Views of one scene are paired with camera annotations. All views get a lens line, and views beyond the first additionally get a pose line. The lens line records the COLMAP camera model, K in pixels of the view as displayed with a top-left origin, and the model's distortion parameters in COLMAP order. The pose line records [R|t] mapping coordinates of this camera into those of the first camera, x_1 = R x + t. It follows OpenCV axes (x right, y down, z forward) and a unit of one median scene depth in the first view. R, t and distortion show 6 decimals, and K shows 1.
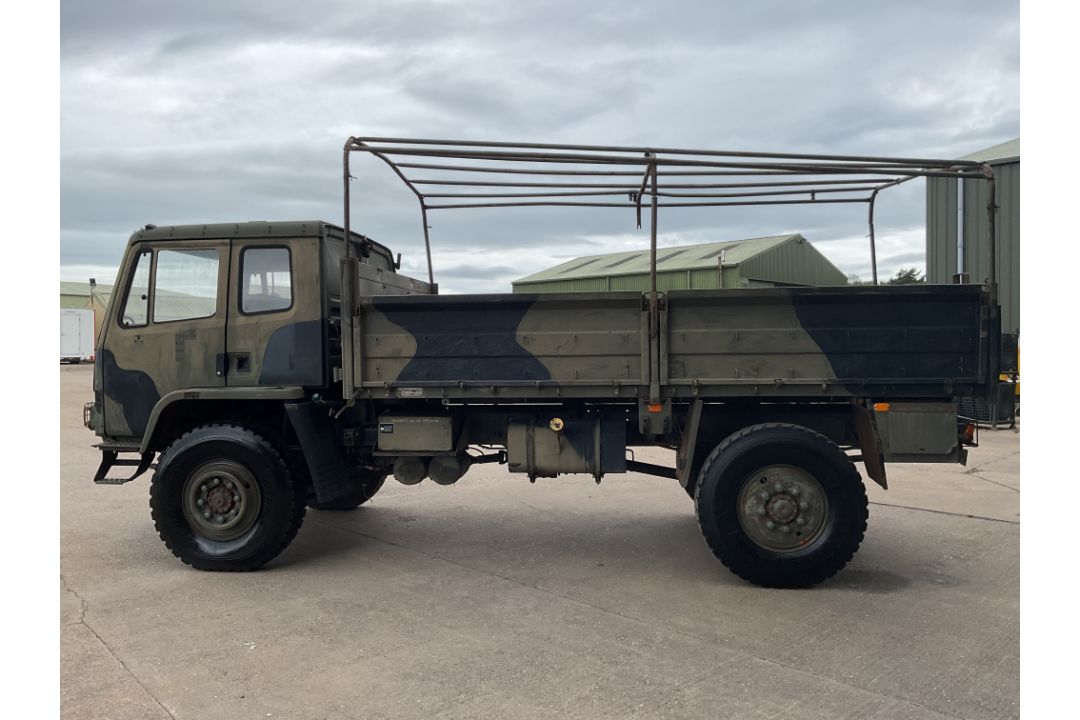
lens RADIAL K [[790.3, 0, 535.3], [0, 790.3, 346.8], [0, 0, 1]] dist [0.115050, -0.223695]
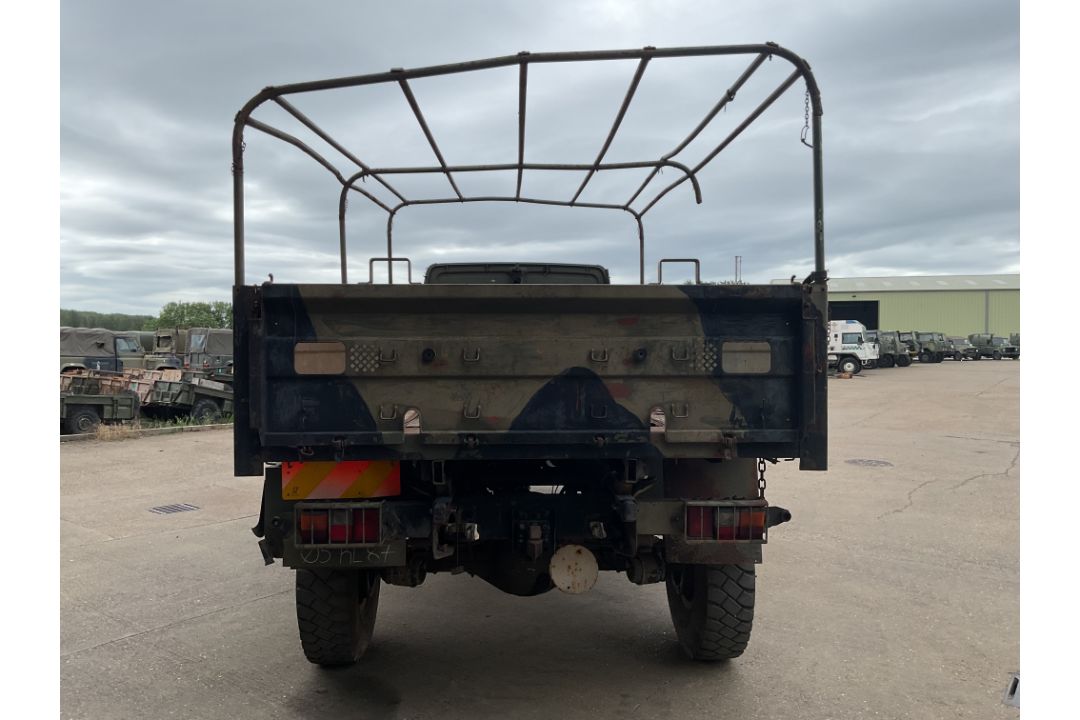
lens RADIAL K [[790.3, 0, 535.3], [0, 790.3, 346.8], [0, 0, 1]] dist [0.115050, -0.223695]
pose [[0.155853, 0.009542, -0.987734, 1.134658], [-0.008216, 0.999931, 0.008364, -0.035226], [0.987746, 0.006812, 0.155921, 1.036354]]
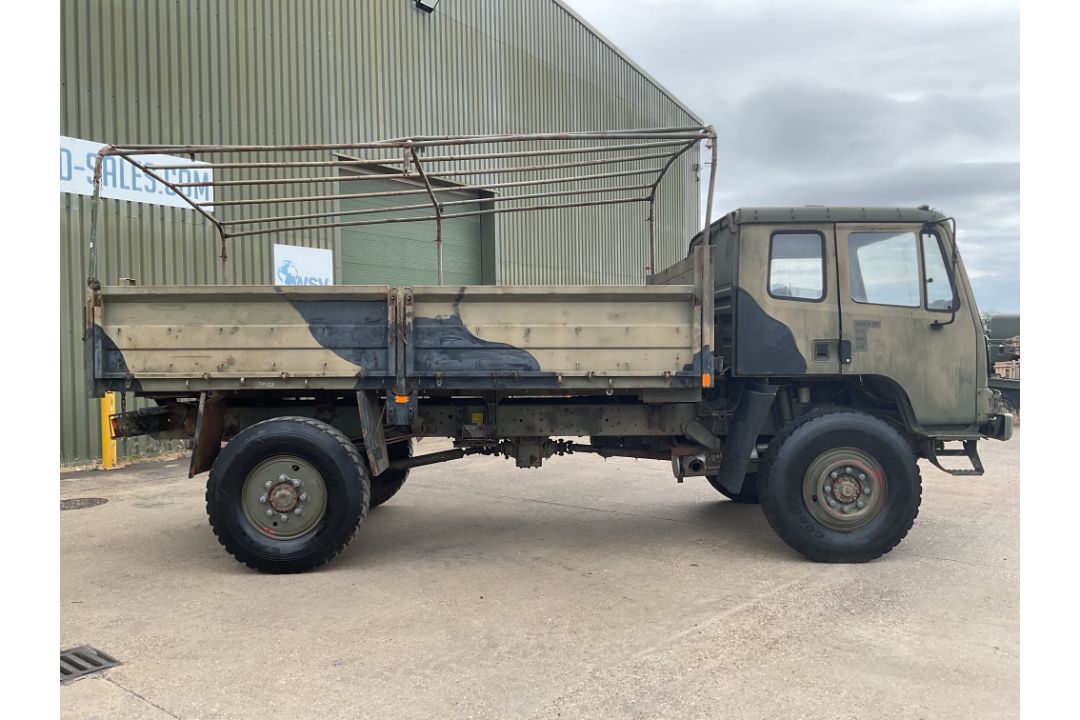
lens RADIAL K [[790.3, 0, 535.3], [0, 790.3, 346.8], [0, 0, 1]] dist [0.115050, -0.223695]
pose [[-0.992679, 0.020398, -0.119047, 0.145293], [0.019446, 0.999769, 0.009158, -0.001231], [0.119207, 0.006776, -0.992846, 2.393510]]
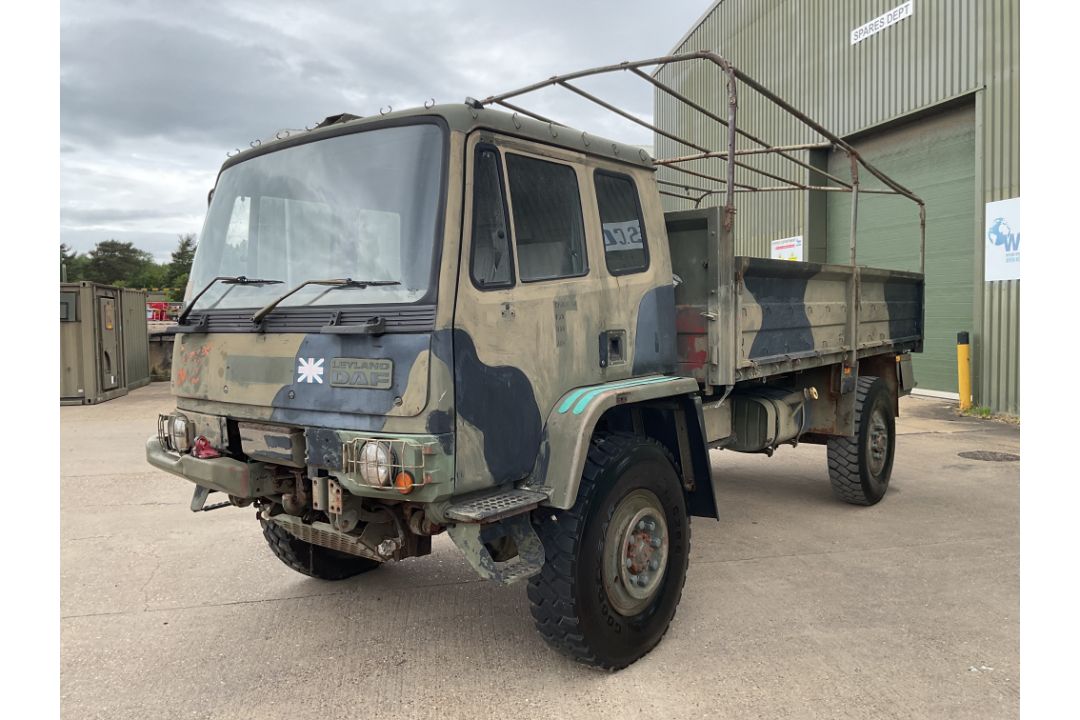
lens RADIAL K [[790.3, 0, 535.3], [0, 790.3, 346.8], [0, 0, 1]] dist [0.115050, -0.223695]
pose [[0.528459, -0.037388, 0.848135, -1.019589], [0.015620, 0.999289, 0.034318, -0.002709], [-0.848815, -0.004888, 0.528667, 0.746006]]
